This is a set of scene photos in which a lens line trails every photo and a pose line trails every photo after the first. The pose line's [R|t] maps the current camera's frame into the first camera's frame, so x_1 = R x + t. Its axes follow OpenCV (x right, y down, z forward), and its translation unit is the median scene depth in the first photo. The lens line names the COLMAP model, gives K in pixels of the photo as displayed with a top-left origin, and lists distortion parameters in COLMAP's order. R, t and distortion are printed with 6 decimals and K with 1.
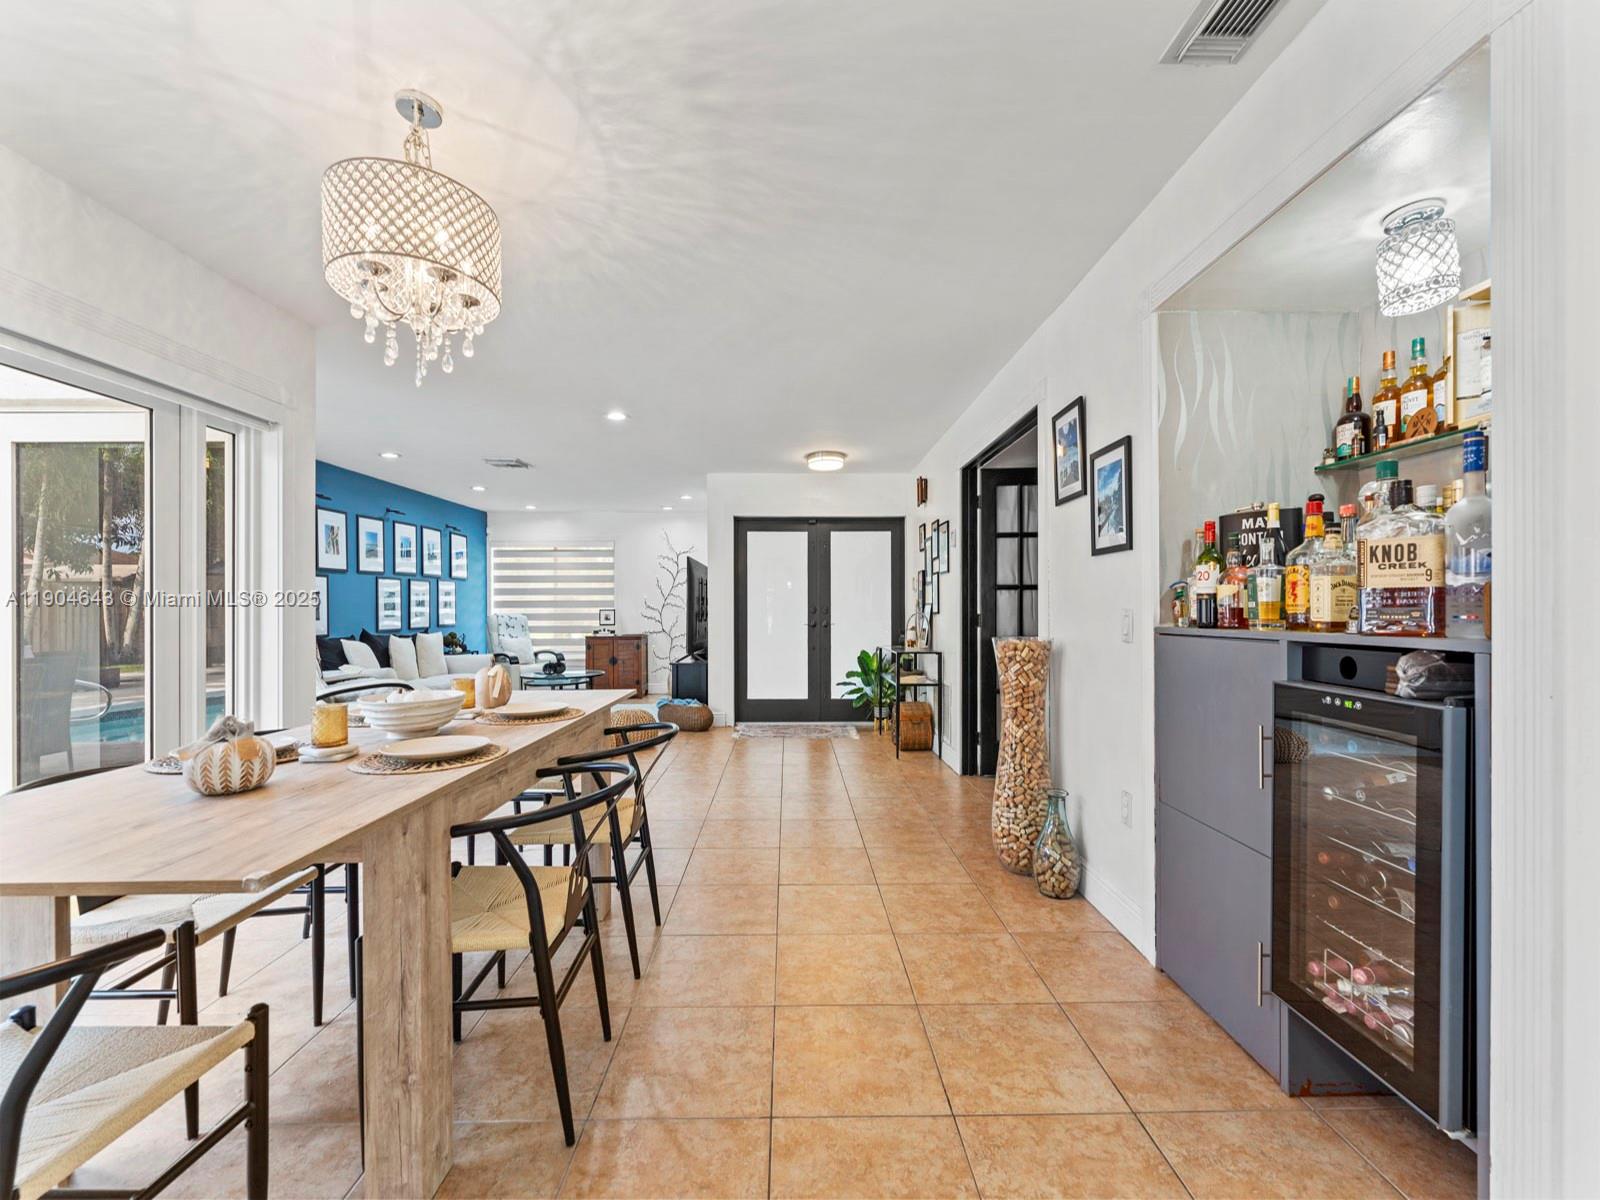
lens RADIAL K [[646.4, 0, 796.2], [0, 646.4, 609.4], [0, 0, 1]] dist [0.000700, -0.000892]
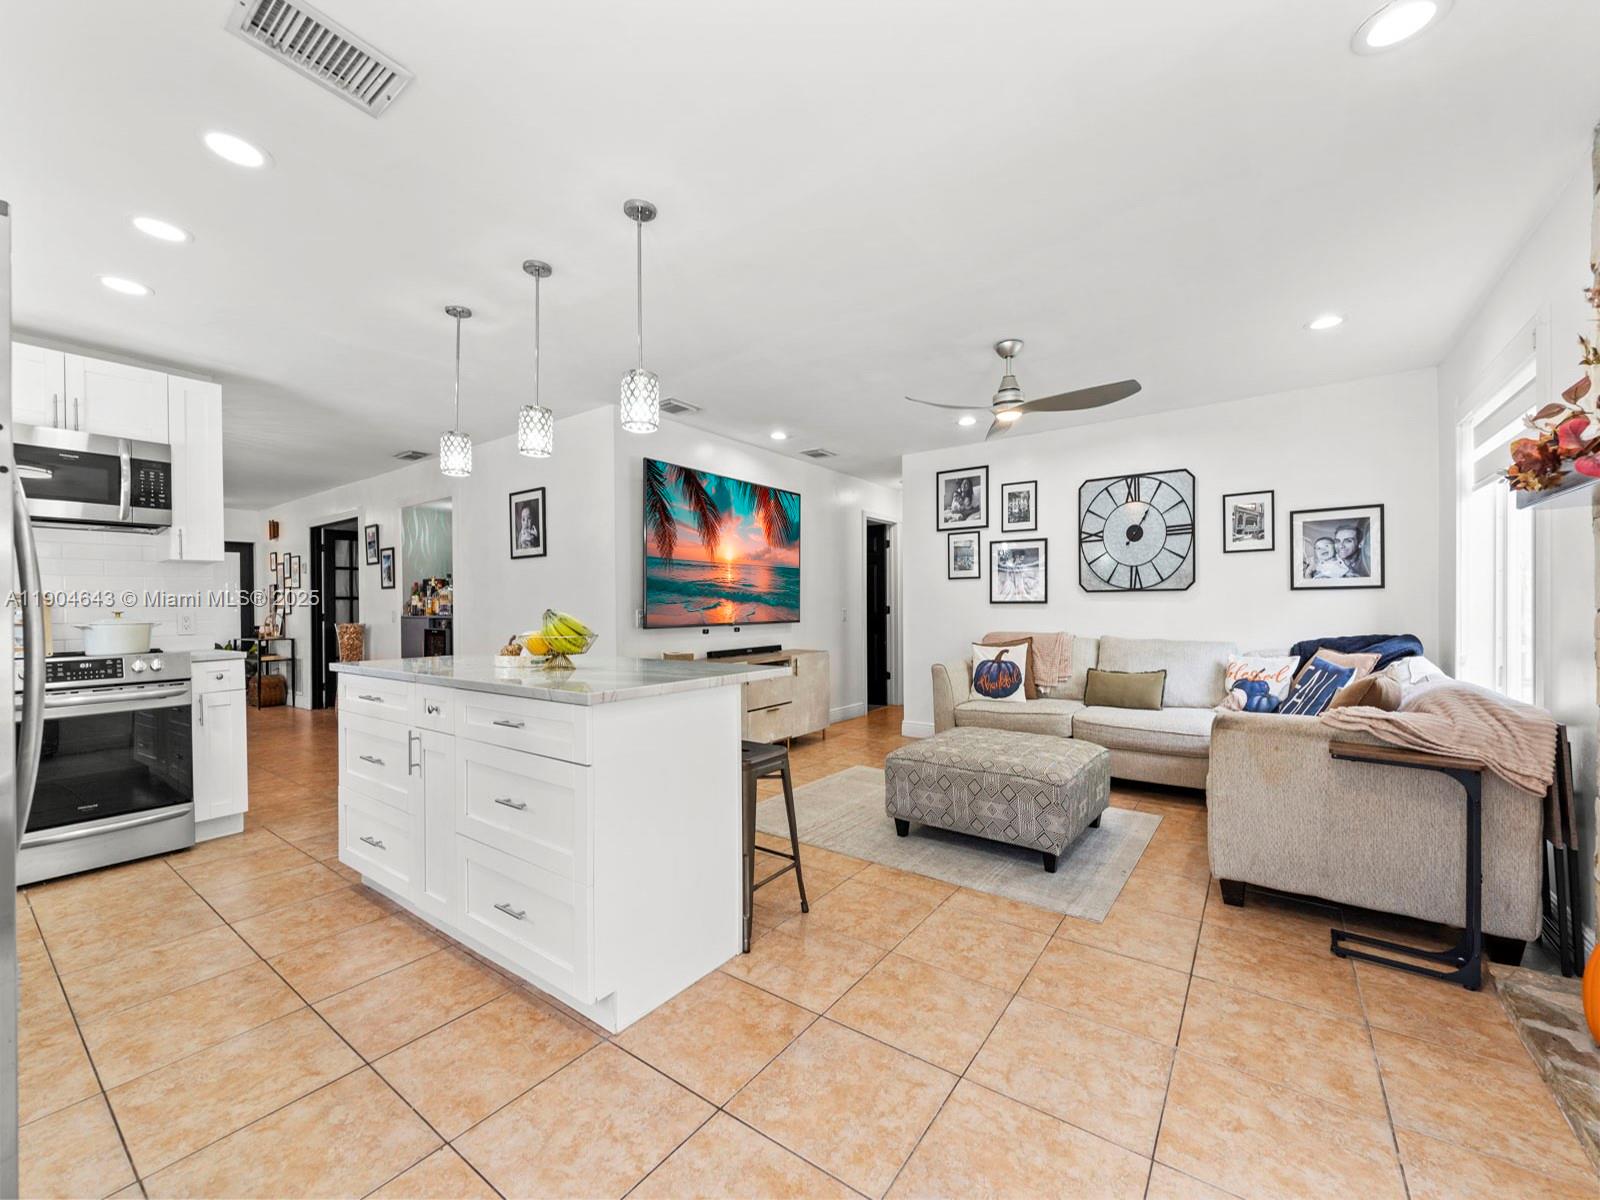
lens RADIAL K [[646.4, 0, 796.2], [0, 646.4, 609.4], [0, 0, 1]] dist [0.000700, -0.000892]
pose [[0.599303, -0.005747, 0.800502, -0.260752], [0.008222, 0.999966, 0.001023, 0.003450], [-0.800480, 0.005968, 0.599330, -0.795251]]
